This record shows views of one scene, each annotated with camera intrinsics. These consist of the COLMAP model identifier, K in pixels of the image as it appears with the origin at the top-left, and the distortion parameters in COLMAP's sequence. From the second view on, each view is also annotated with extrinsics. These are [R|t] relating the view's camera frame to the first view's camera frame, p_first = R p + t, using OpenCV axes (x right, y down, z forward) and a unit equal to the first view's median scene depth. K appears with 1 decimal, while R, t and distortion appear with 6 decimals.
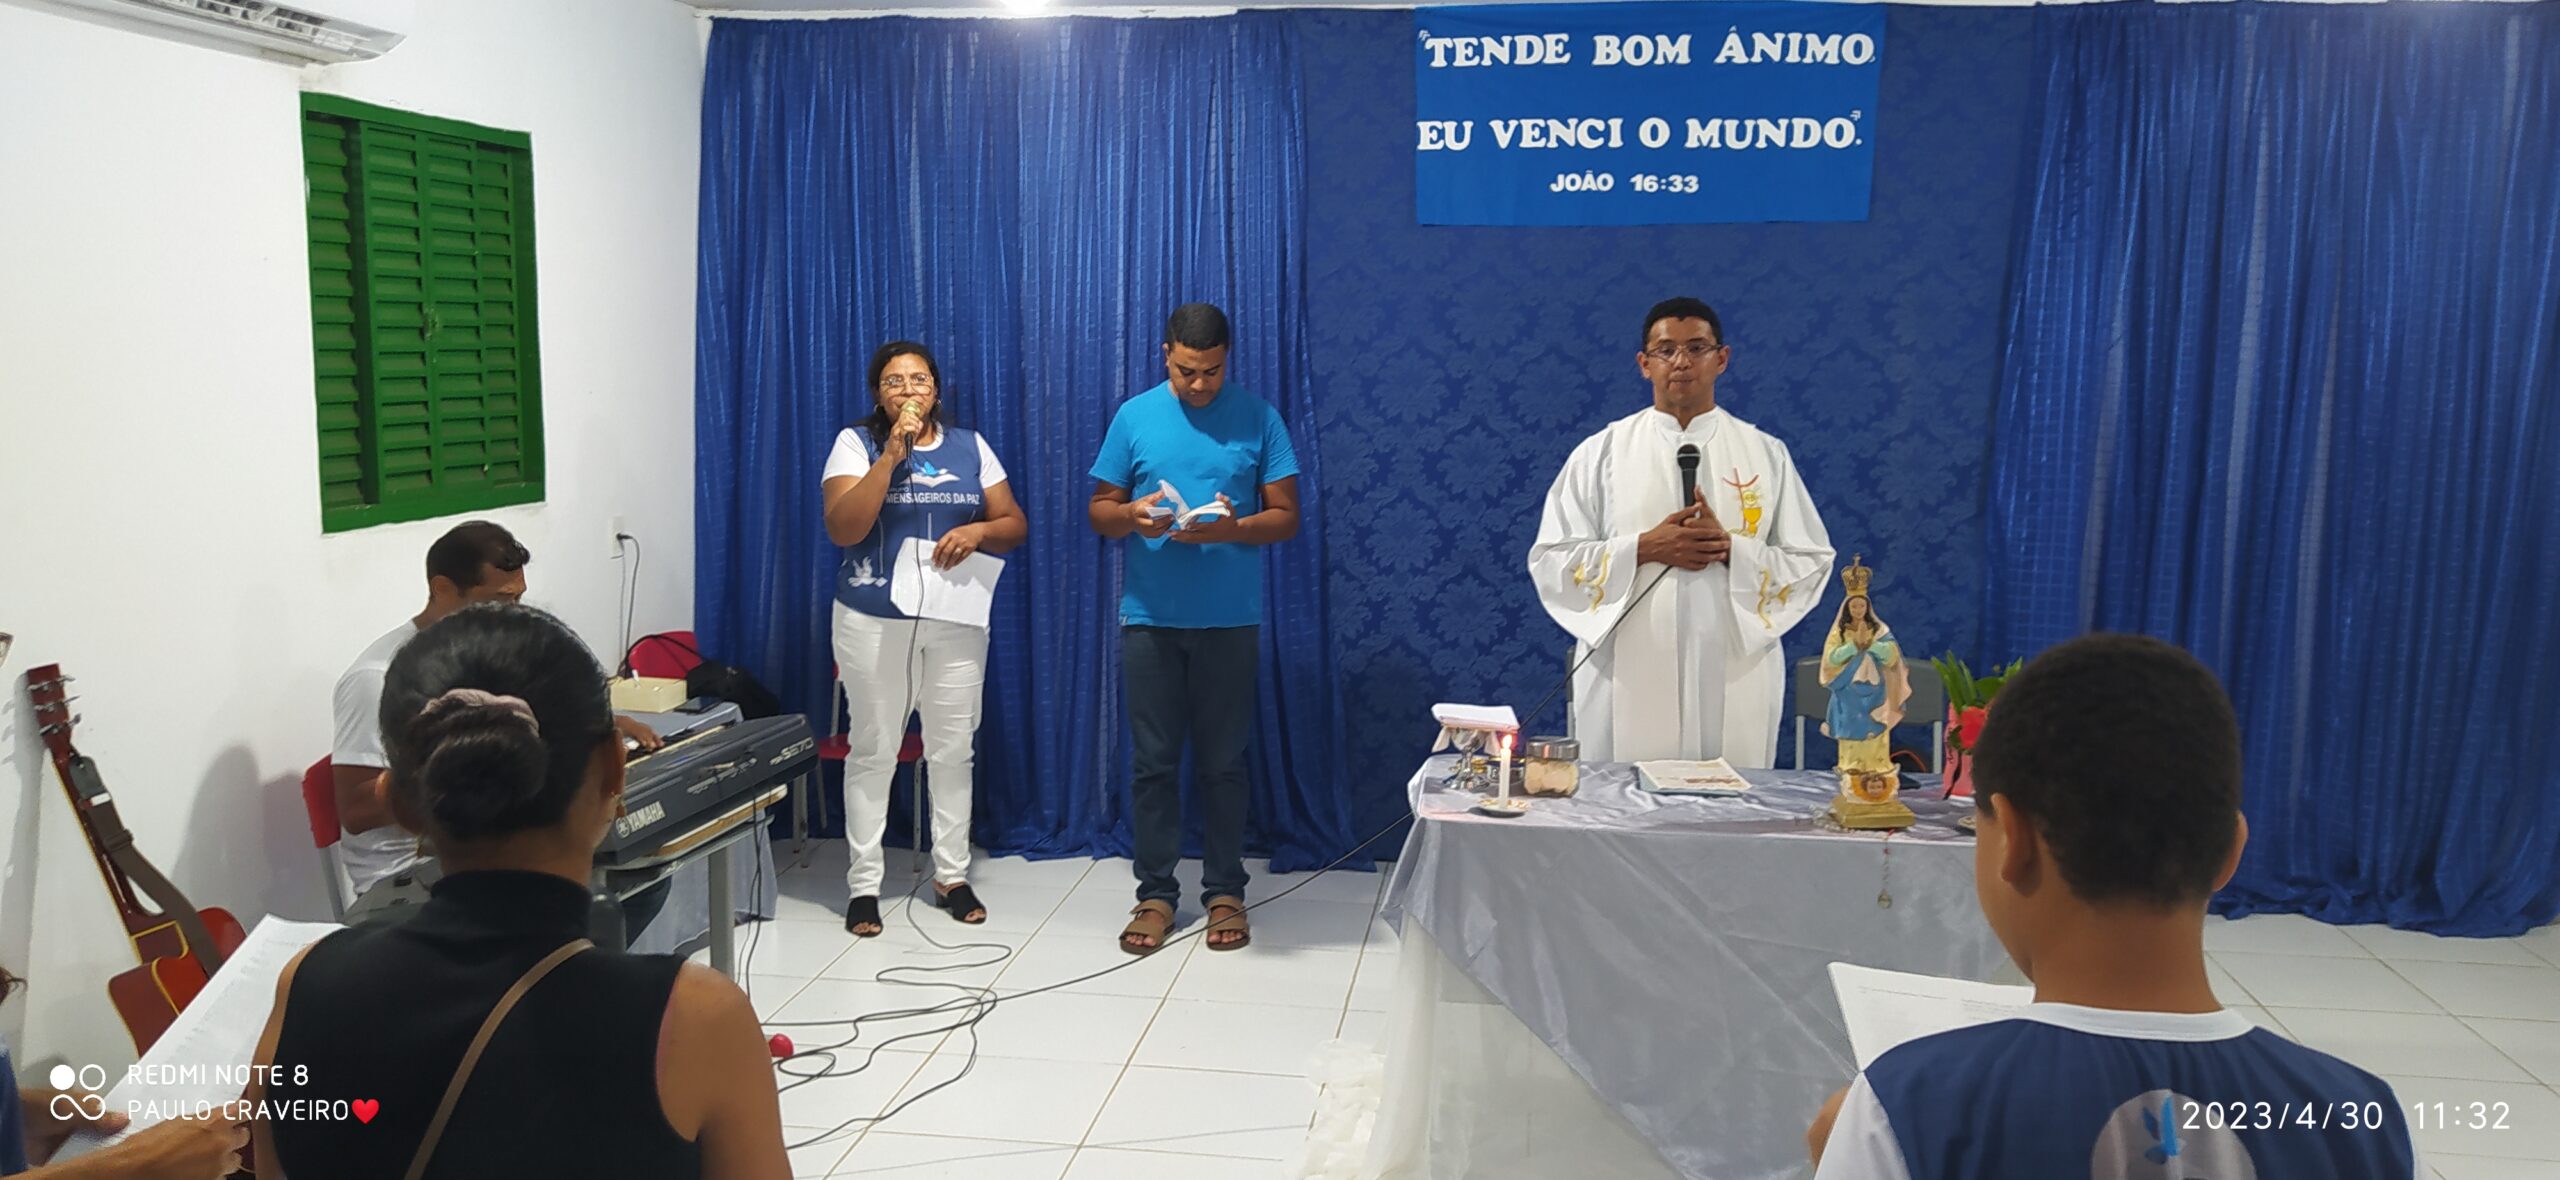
lens RADIAL K [[1861.3, 0, 1256.0], [0, 1861.3, 594.8], [0, 0, 1]] dist [0.080182, -0.130987]
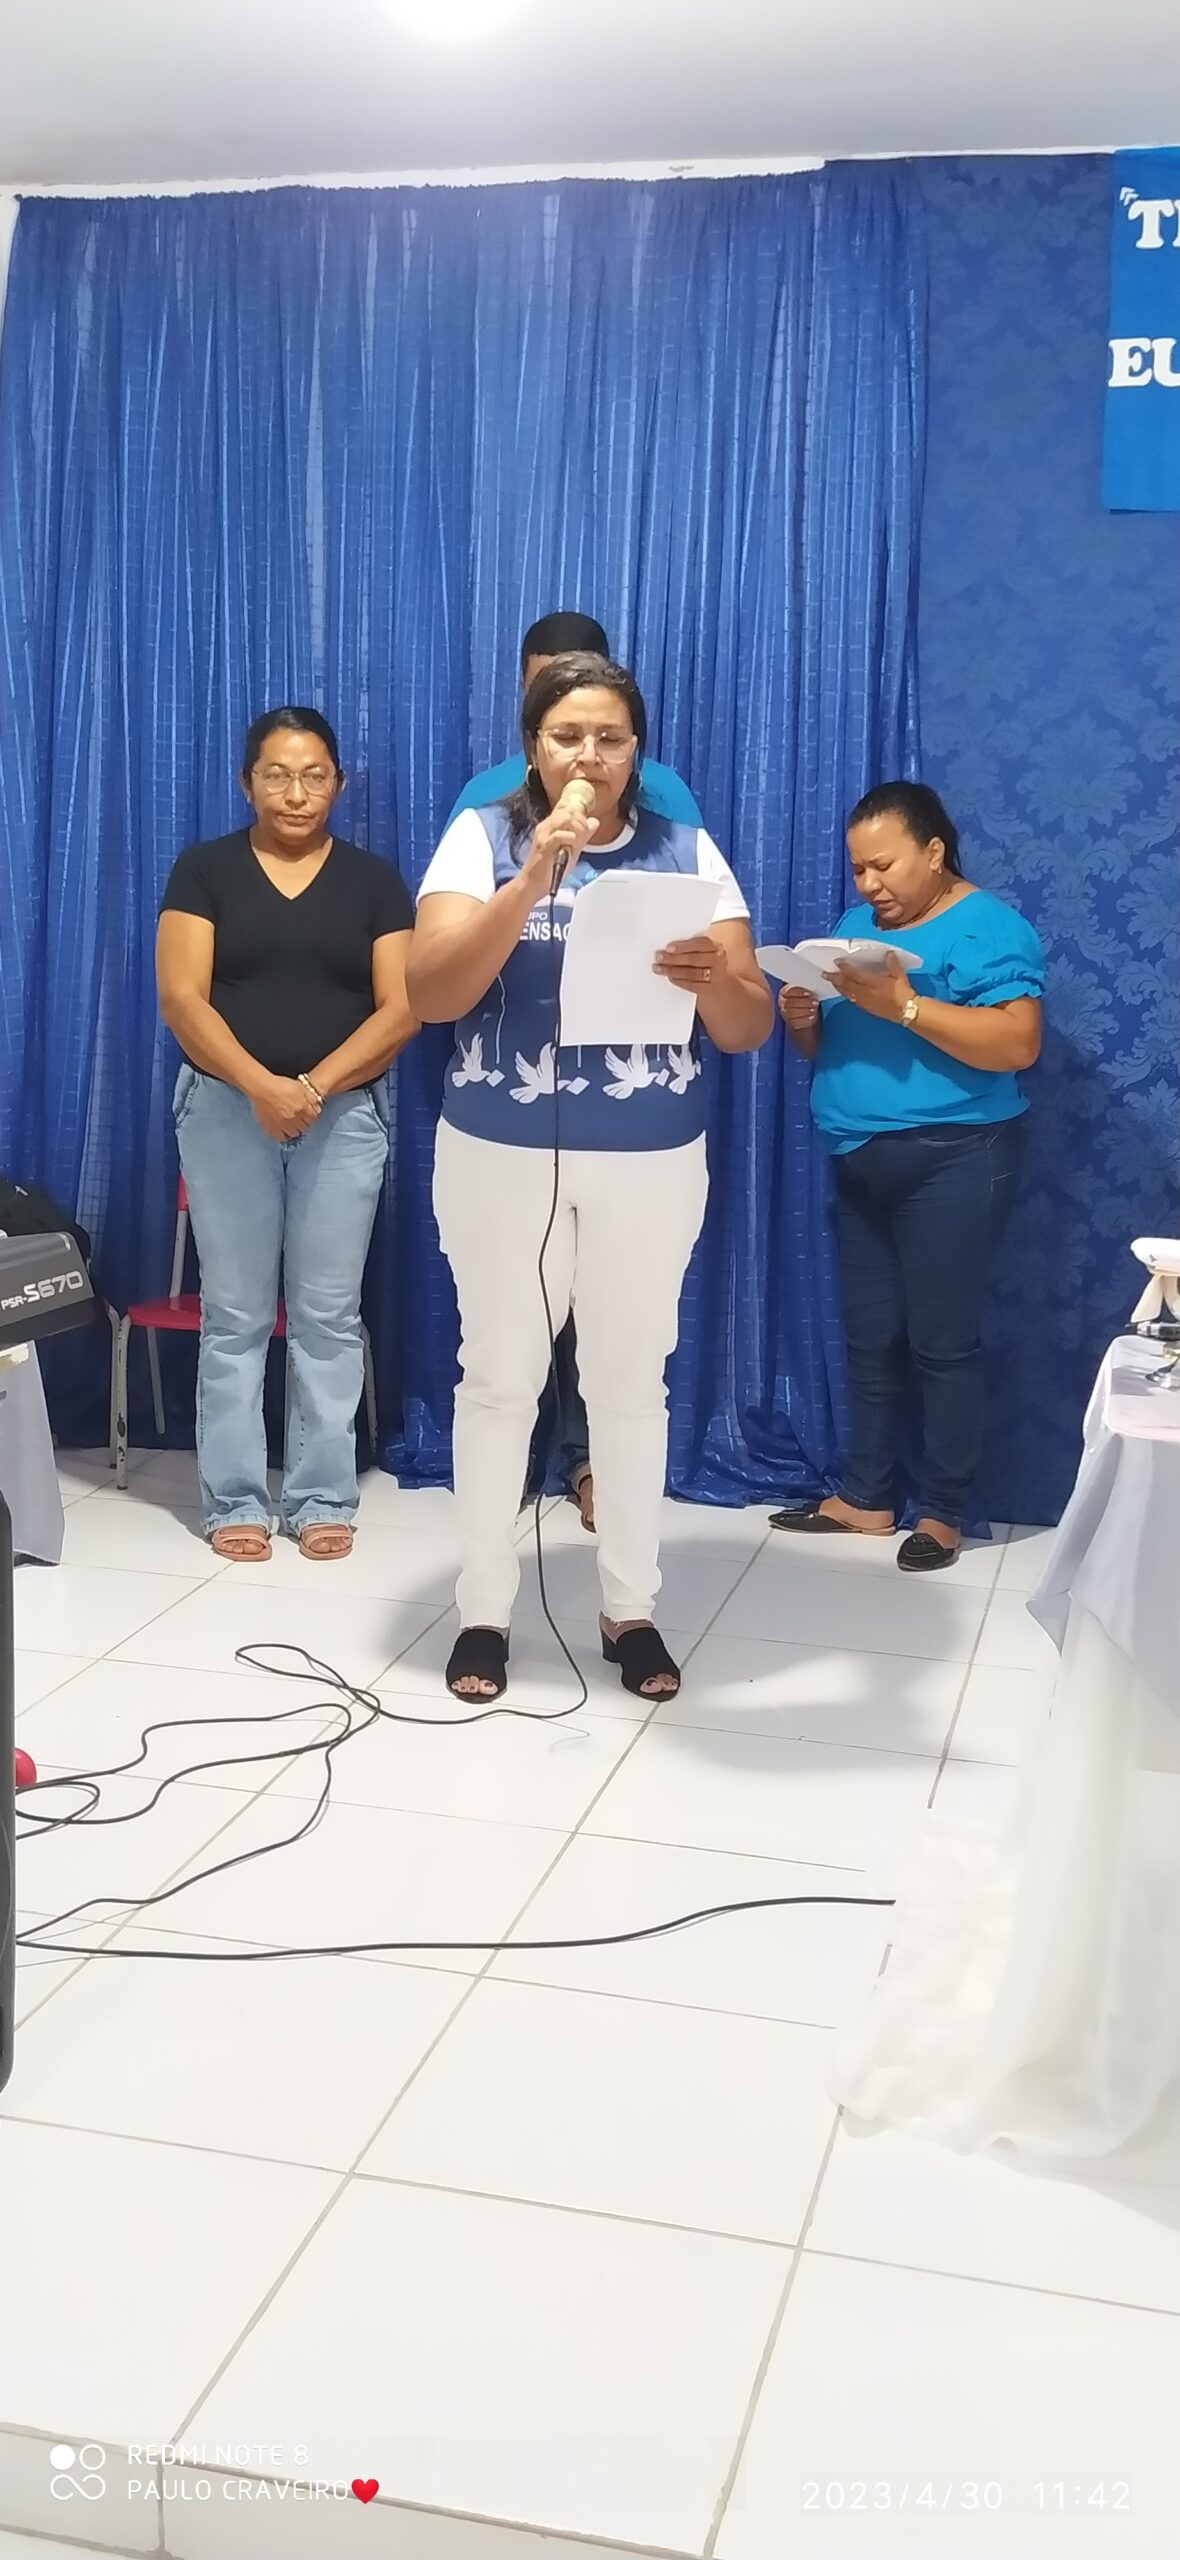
lens RADIAL K [[2424.0, 0, 558.7], [0, 2424.0, 1280.6], [0, 0, 1]] dist [0.102668, -0.143456]
pose [[0.993830, 0.035357, -0.105124, 0.001491], [-0.030594, 0.998446, 0.046576, 0.025935], [0.106608, -0.043073, 0.993368, 0.159130]]
